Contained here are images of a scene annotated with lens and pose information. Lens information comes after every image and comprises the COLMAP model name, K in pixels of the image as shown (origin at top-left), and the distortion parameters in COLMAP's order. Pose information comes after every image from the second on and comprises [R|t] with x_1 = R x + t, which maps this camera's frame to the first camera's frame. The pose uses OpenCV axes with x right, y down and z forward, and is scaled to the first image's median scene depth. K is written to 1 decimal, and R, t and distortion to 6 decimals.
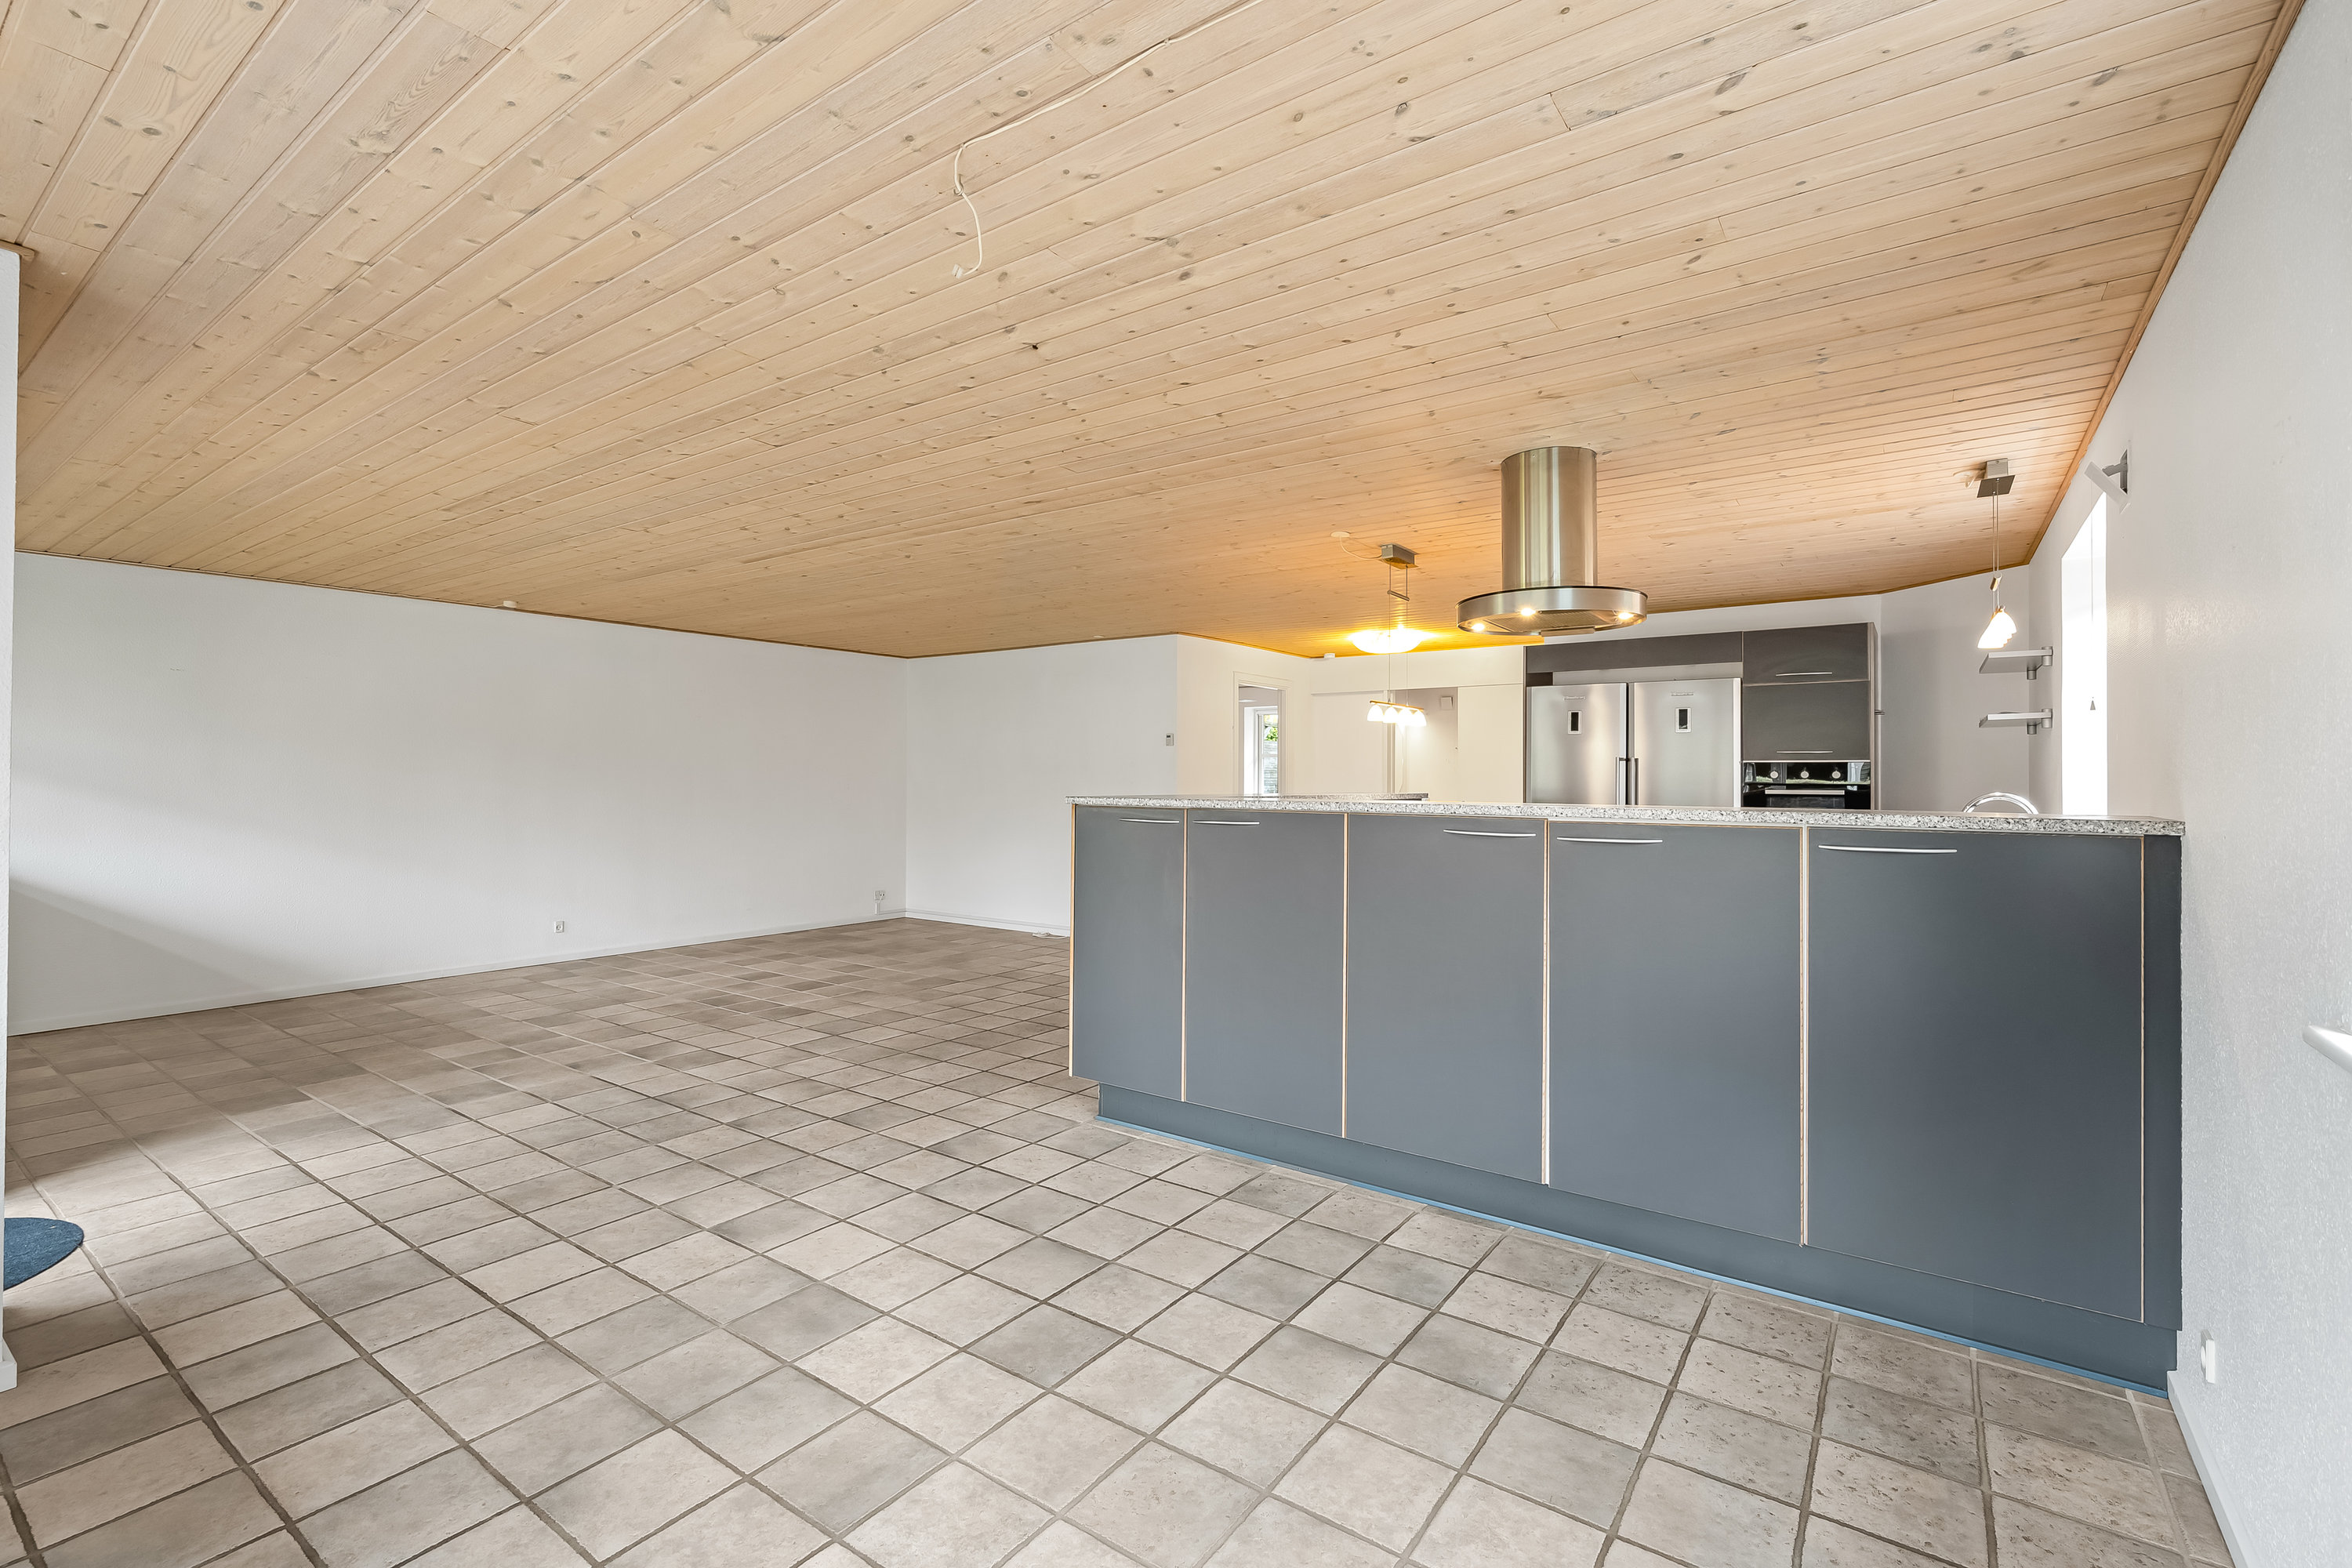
lens RADIAL K [[1067.4, 0, 1158.8], [0, 1067.4, 775.4], [0, 0, 1]] dist [0.001713, 0.000424]
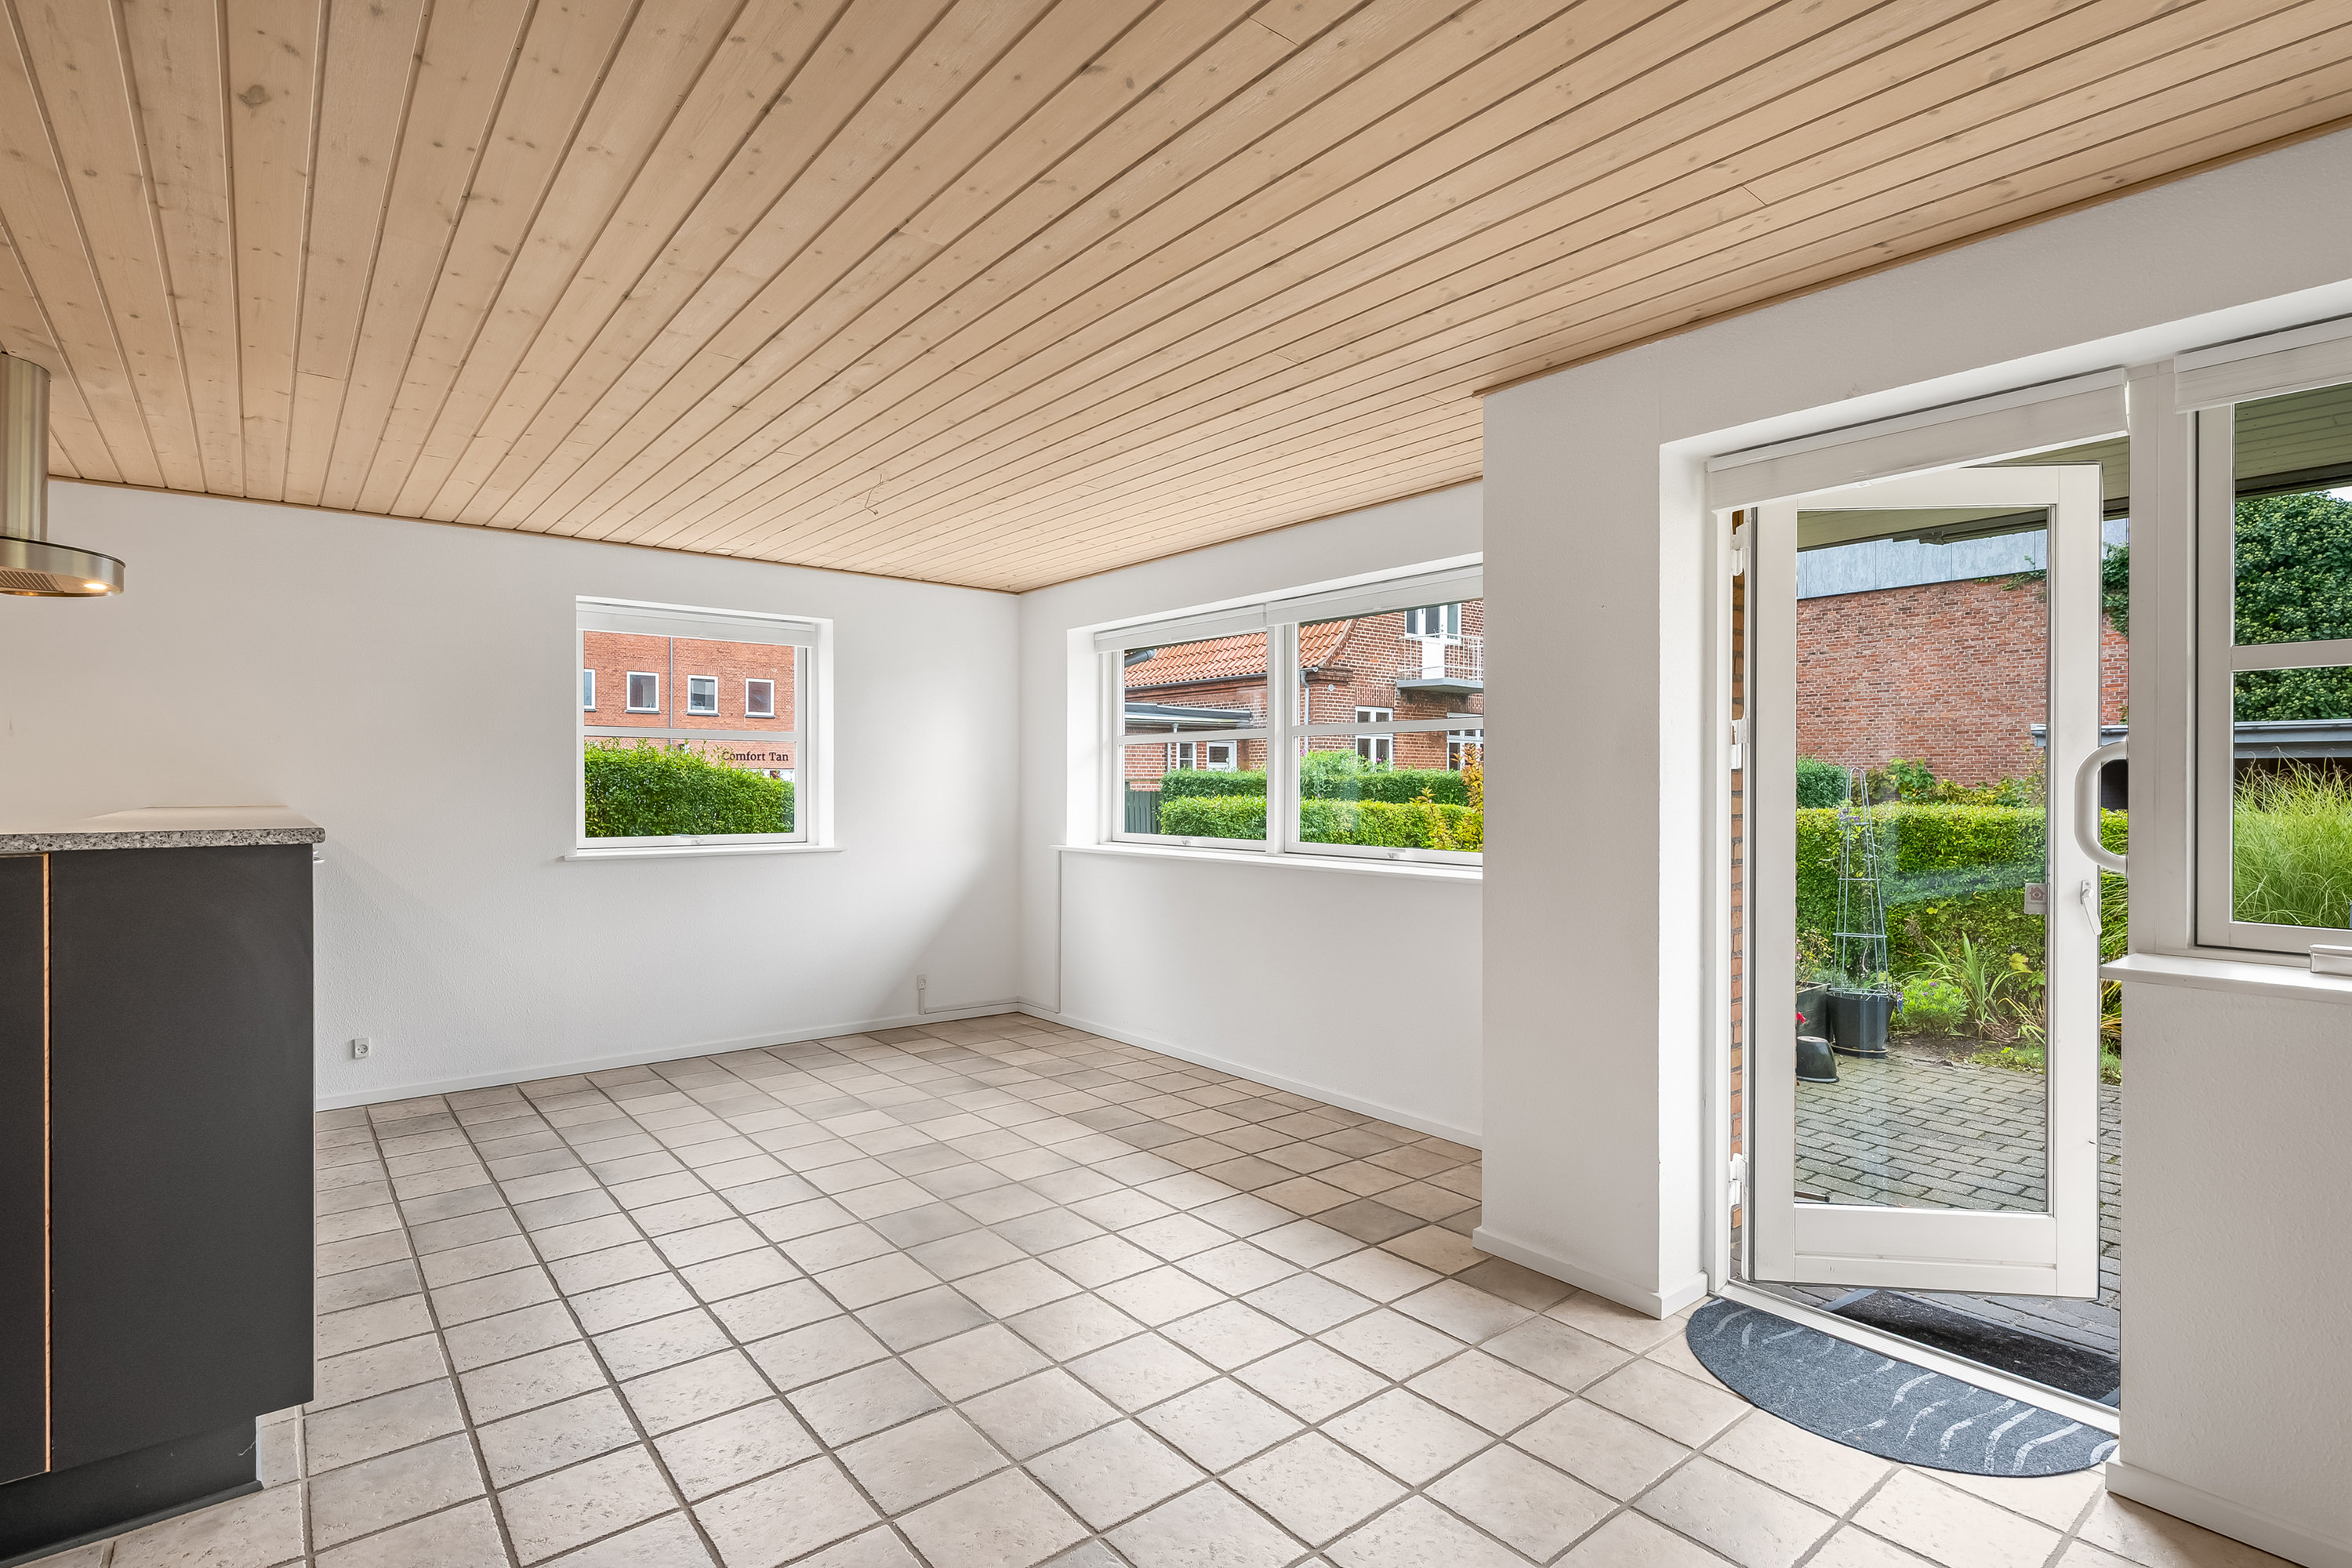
lens RADIAL K [[1150.1, 0, 1179.7], [0, 1150.1, 781.5], [0, 0, 1]] dist [0.002756, 0.000379]
pose [[-0.971012, -0.003388, 0.239007, -0.850495], [-0.003412, 0.999994, 0.000314, -0.011528], [-0.239006, -0.000511, -0.971018, 2.019036]]
